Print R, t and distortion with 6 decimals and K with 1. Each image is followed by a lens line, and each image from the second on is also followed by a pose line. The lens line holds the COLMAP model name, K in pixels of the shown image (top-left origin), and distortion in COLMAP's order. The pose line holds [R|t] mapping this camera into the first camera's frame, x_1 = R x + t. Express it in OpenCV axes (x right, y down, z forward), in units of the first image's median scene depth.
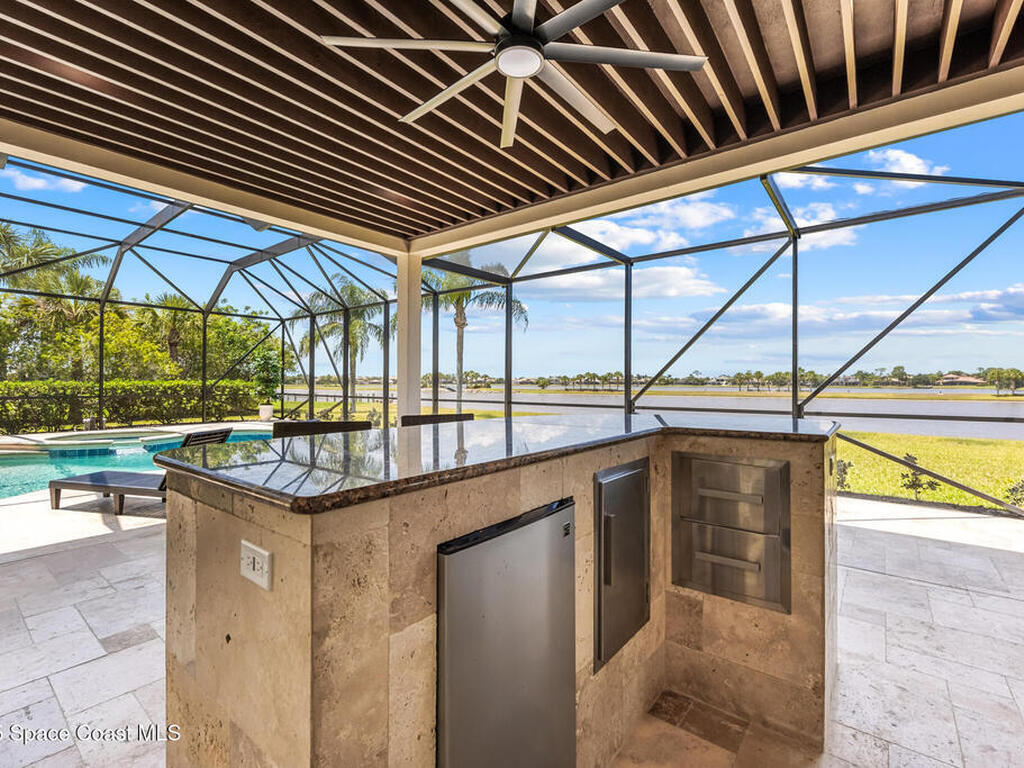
lens RADIAL K [[466.7, 0, 508.7], [0, 466.7, 385.6], [0, 0, 1]] dist [-0.002125, 0.000112]
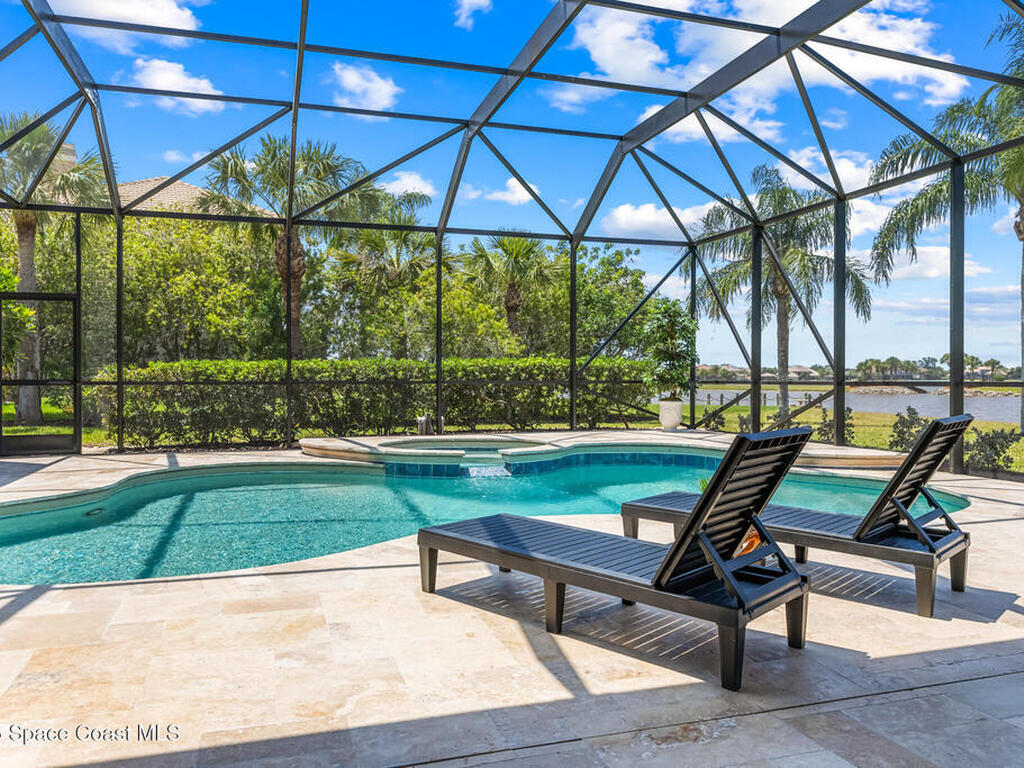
lens RADIAL K [[785.1, 0, 512.0], [0, 785.1, 384.0], [0, 0, 1]] dist [-0.000116, 0.000628]
pose [[0.831524, -0.002552, -0.555483, -0.192306], [0.002699, 0.999996, -0.000555, 0.025510], [0.555482, -0.001038, 0.831528, 0.164128]]
